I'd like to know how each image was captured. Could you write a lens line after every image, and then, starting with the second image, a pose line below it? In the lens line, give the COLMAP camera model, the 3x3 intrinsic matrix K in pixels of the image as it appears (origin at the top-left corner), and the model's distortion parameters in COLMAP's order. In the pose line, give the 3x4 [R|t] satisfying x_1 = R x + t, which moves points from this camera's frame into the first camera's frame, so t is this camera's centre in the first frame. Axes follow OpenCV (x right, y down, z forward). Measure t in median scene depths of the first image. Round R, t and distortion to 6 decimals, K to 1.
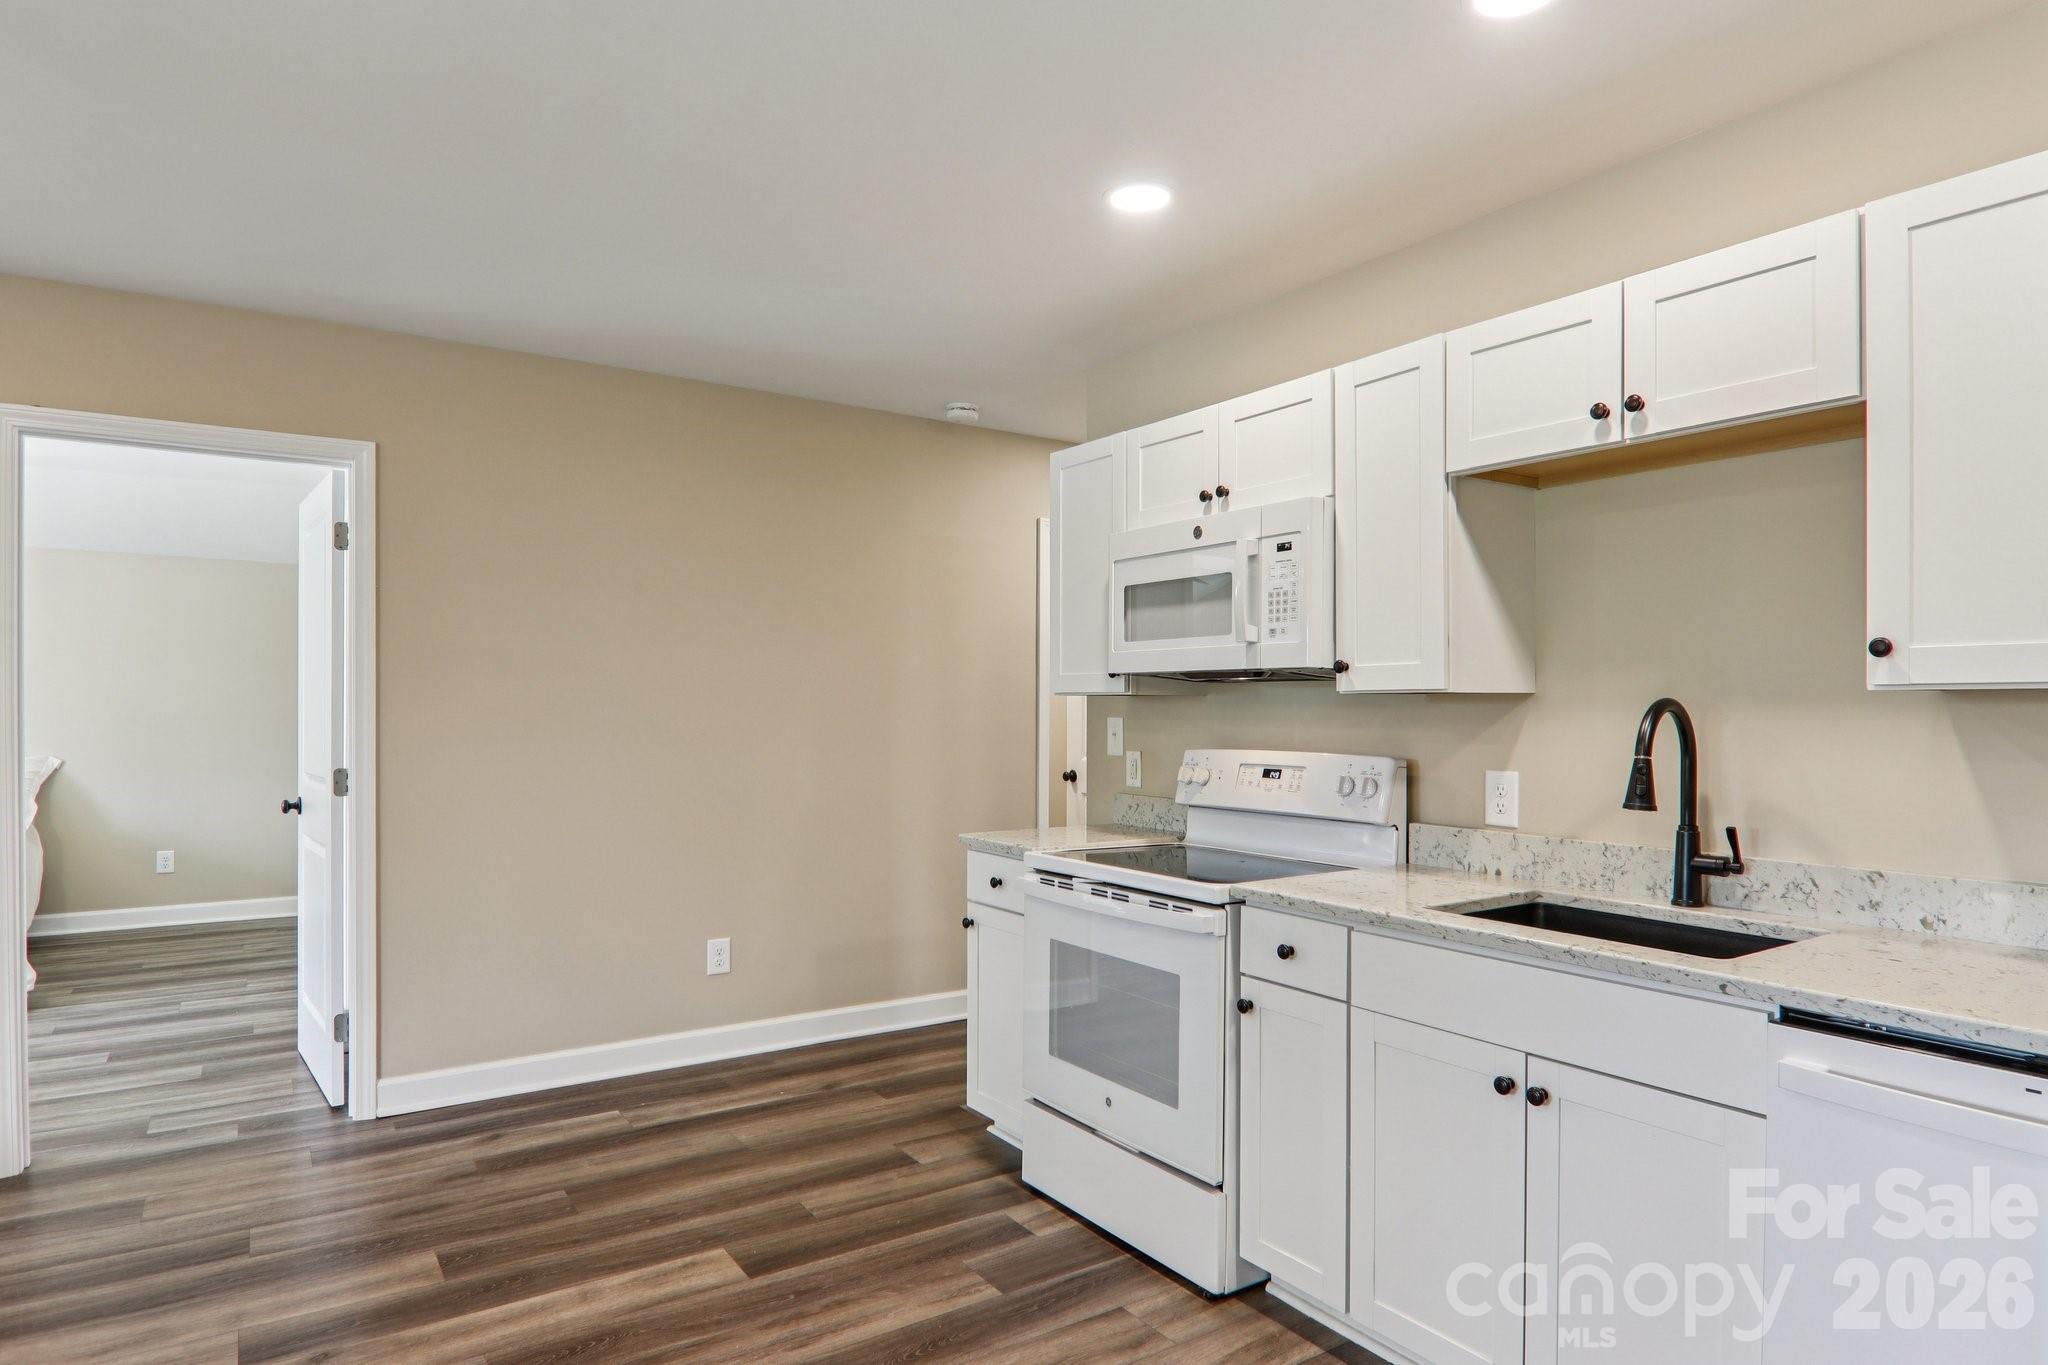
lens RADIAL K [[1160.4, 0, 1011.1], [0, 1160.4, 708.9], [0, 0, 1]] dist [0.004783, -0.020774]
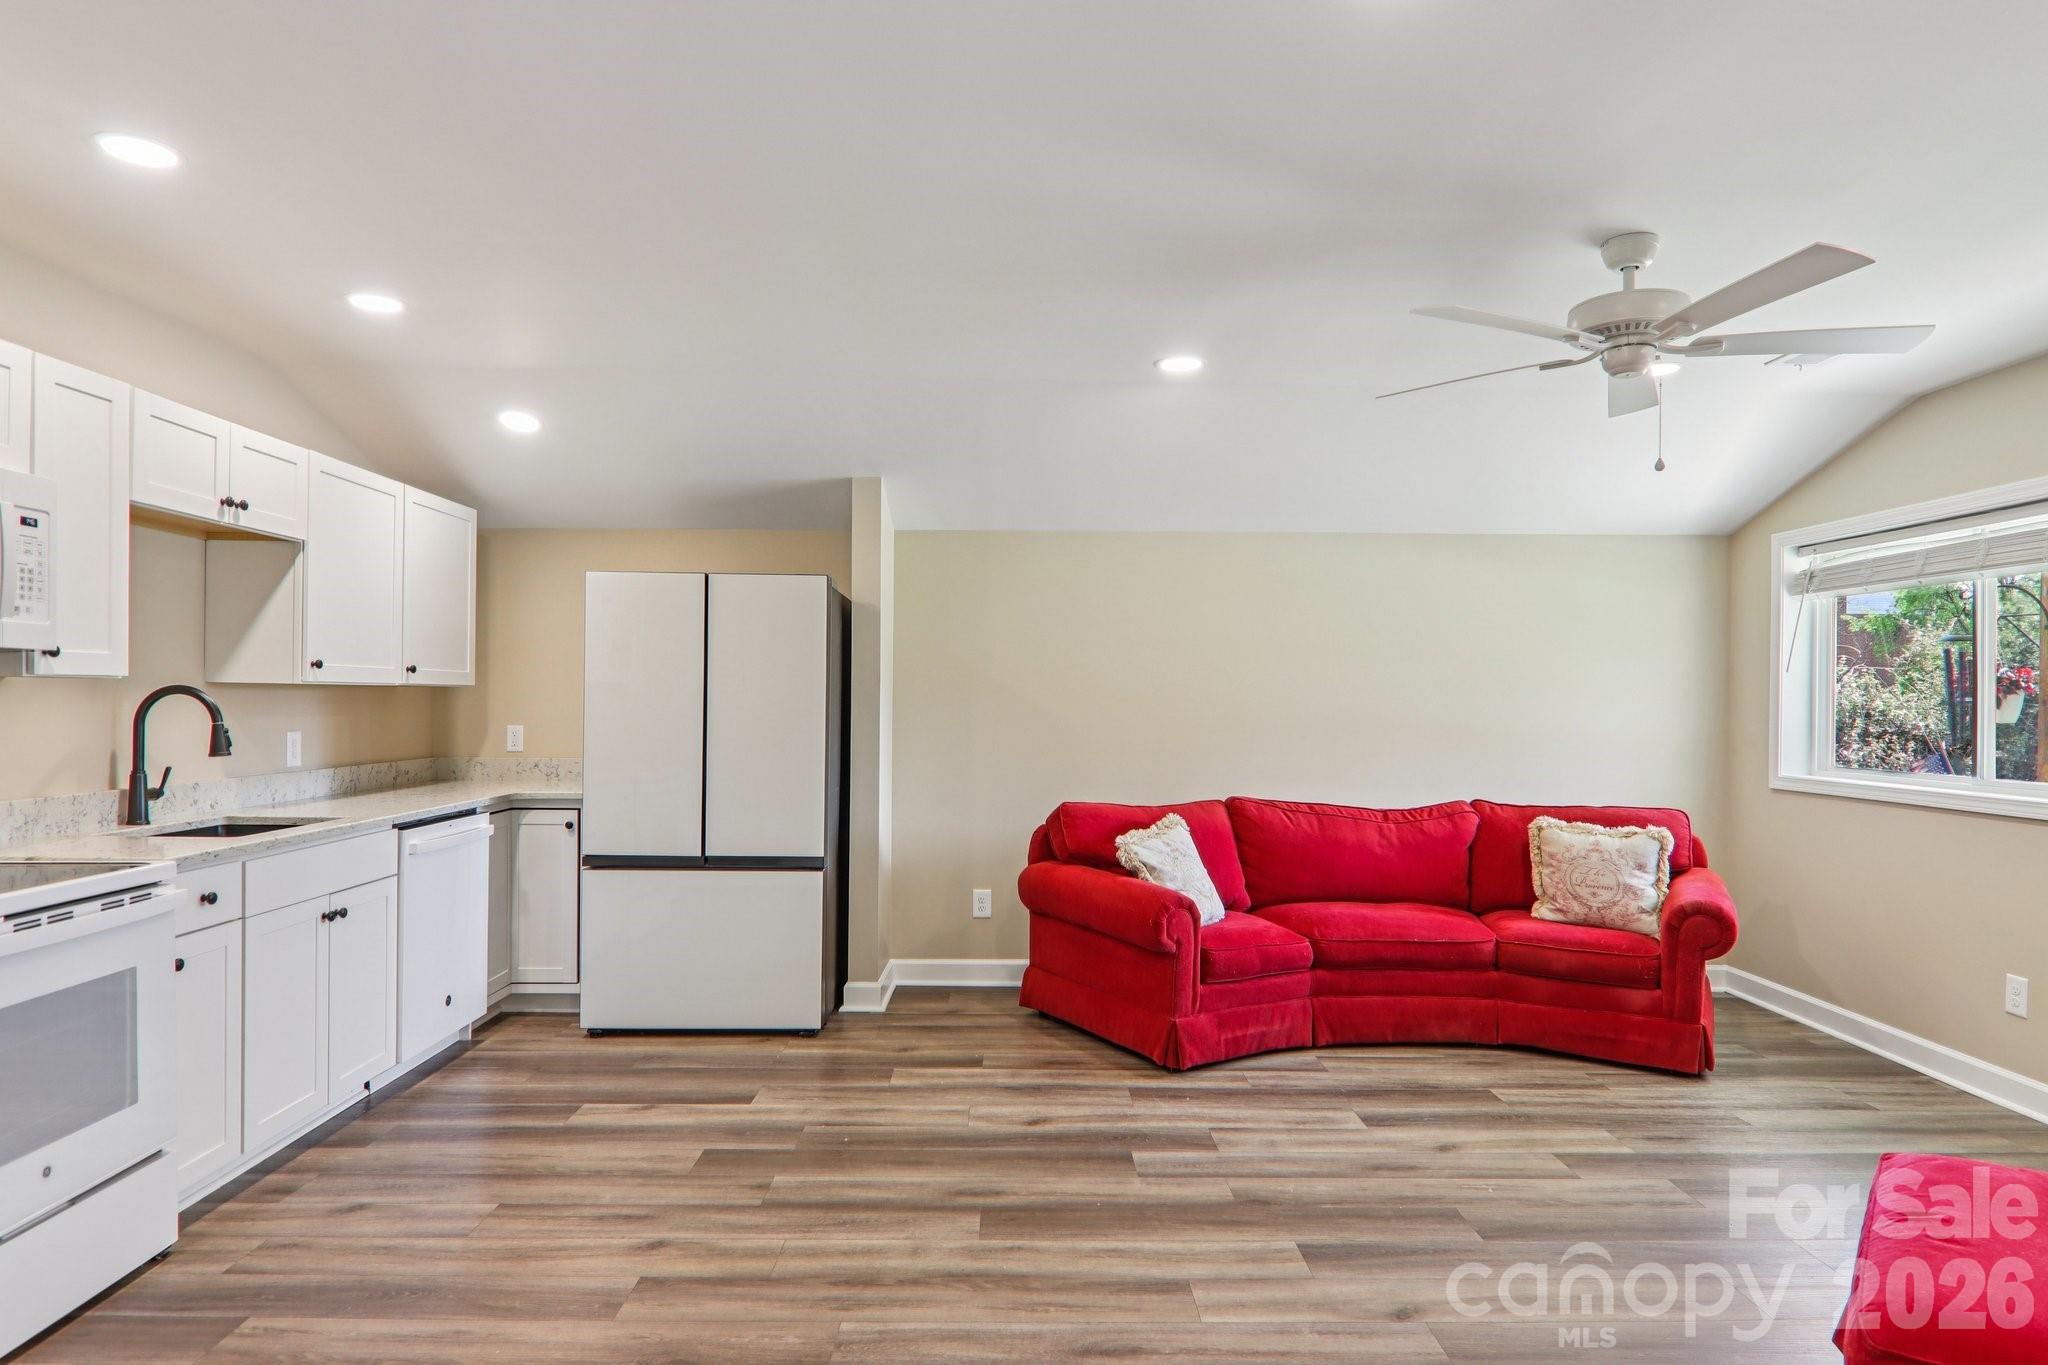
lens RADIAL K [[1160.4, 0, 1028.0], [0, 1160.4, 701.0], [0, 0, 1]] dist [0.004783, -0.020774]
pose [[-0.844122, -0.011550, 0.536026, -0.967613], [-0.011301, 0.999929, 0.003749, -0.005493], [-0.536032, -0.002893, -0.844193, 1.361548]]
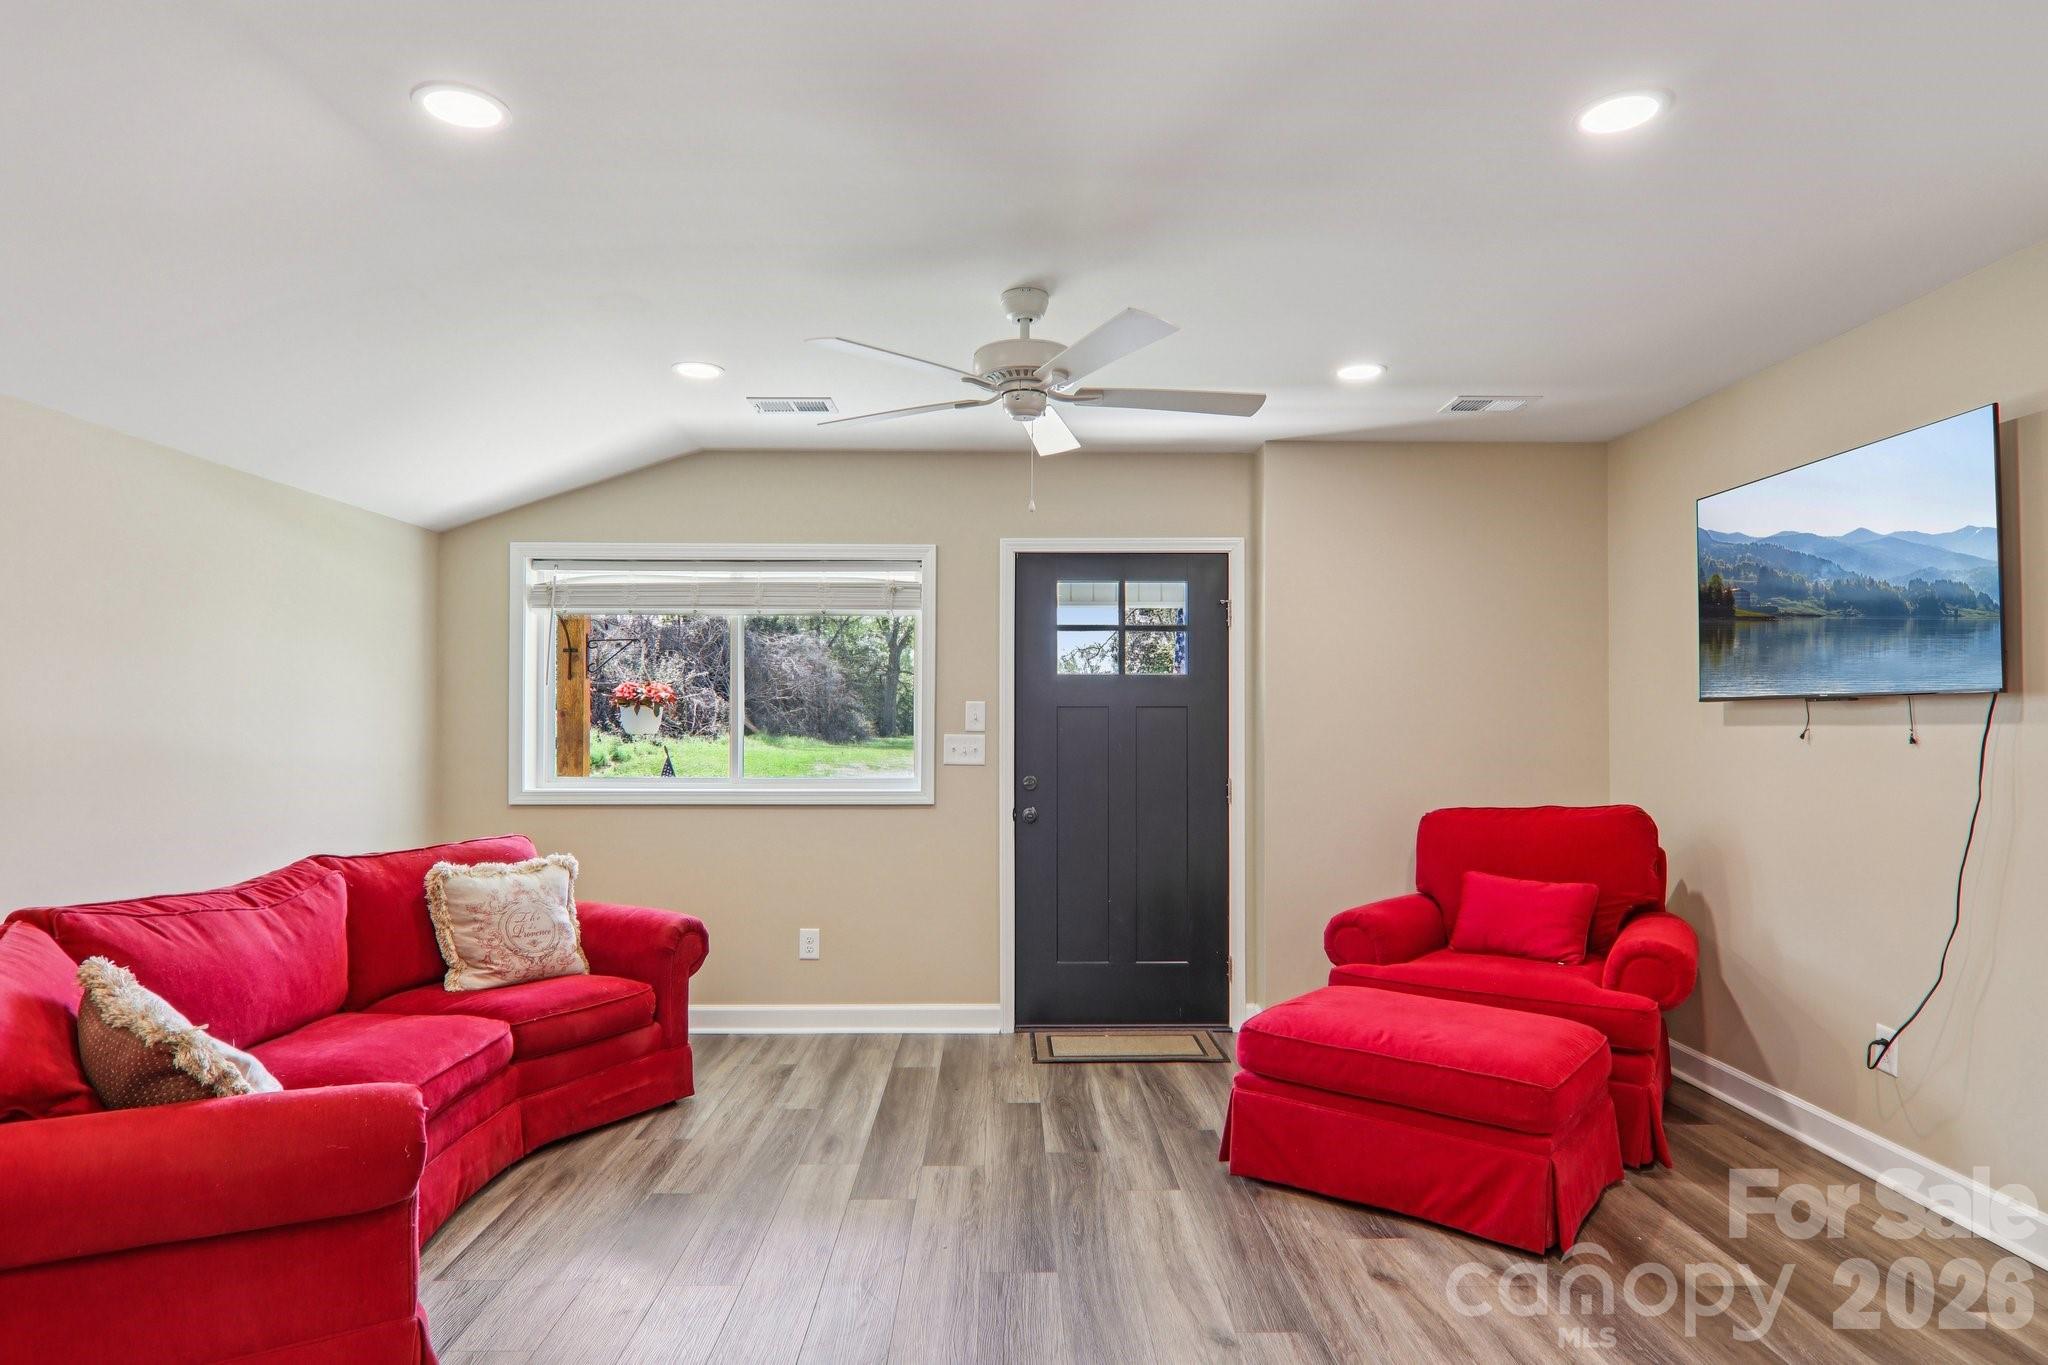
lens RADIAL K [[1160.4, 0, 1025.5], [0, 1160.4, 698.3], [0, 0, 1]] dist [0.004783, -0.020774]
pose [[-0.534215, -0.018094, -0.845155, 0.109923], [-0.003781, 0.999812, -0.019015, -0.005660], [0.845340, -0.006962, -0.534183, 0.792717]]
